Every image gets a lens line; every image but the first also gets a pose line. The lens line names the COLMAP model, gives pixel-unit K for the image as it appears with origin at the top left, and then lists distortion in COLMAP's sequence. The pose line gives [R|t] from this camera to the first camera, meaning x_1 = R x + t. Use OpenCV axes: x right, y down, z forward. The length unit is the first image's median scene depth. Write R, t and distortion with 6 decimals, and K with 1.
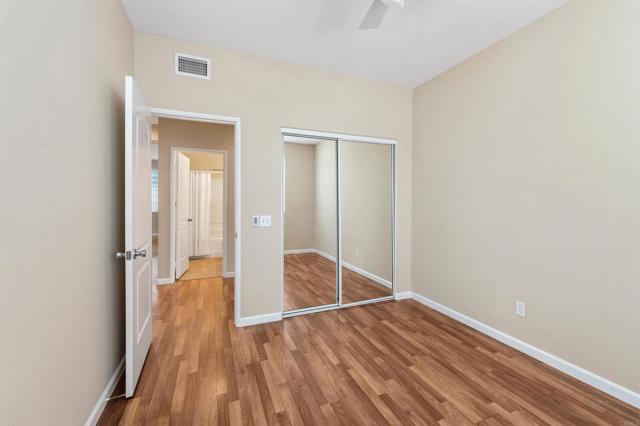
lens RADIAL K [[259.4, 0, 321.6], [0, 259.4, 208.6], [0, 0, 1]] dist [-0.002694, 0.000301]
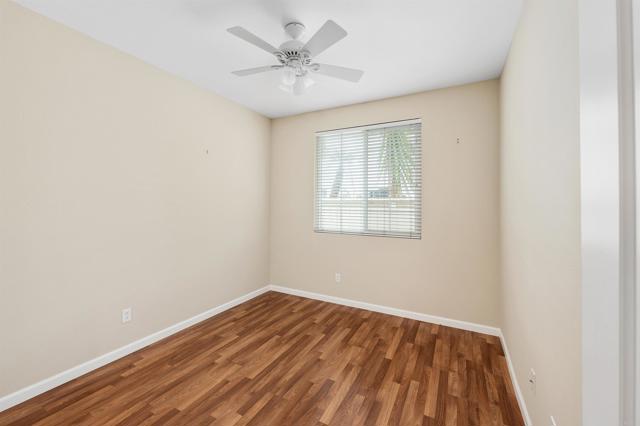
lens RADIAL K [[259.4, 0, 319.0], [0, 259.4, 212.2], [0, 0, 1]] dist [-0.002694, 0.000301]
pose [[-0.638557, -0.023486, 0.769216, -0.588471], [0.012541, 0.999084, 0.040915, -0.074853], [-0.769473, 0.035773, -0.637677, 1.146987]]
